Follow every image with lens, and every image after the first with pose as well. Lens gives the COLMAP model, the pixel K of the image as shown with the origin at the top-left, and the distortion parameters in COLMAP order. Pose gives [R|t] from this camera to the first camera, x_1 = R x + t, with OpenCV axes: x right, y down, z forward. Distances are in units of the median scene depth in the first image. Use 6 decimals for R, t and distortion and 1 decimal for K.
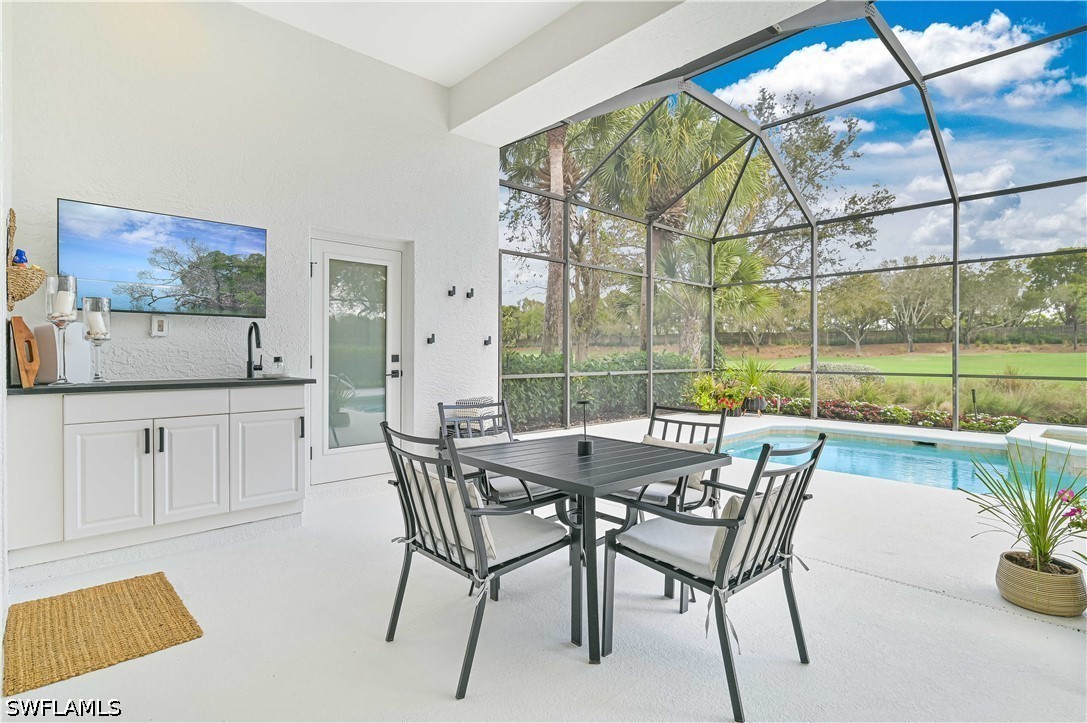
lens RADIAL K [[537.3, 0, 540.3], [0, 537.3, 361.2], [0, 0, 1]] dist [0.001163, -0.000442]
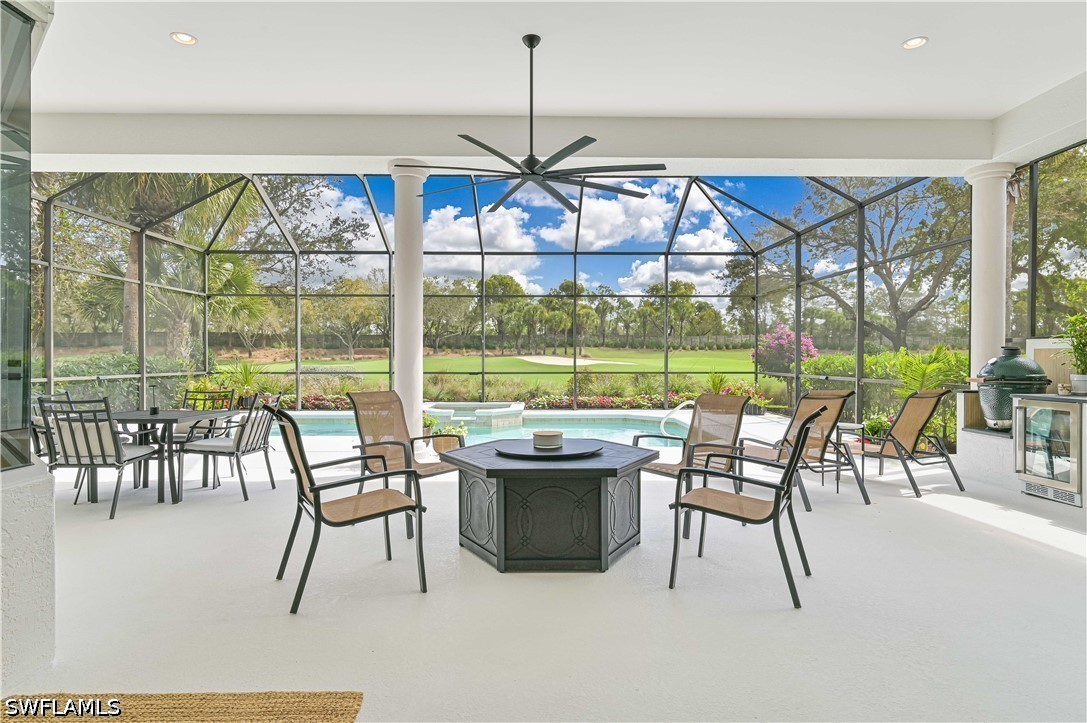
lens RADIAL K [[592.6, 0, 542.1], [0, 592.6, 361.5], [0, 0, 1]] dist [-0.002231, 0.000575]
pose [[0.665483, -0.005331, 0.746394, -0.115770], [0.010479, 0.999943, -0.002200, 0.002872], [-0.746339, 0.009285, 0.665501, -0.281491]]
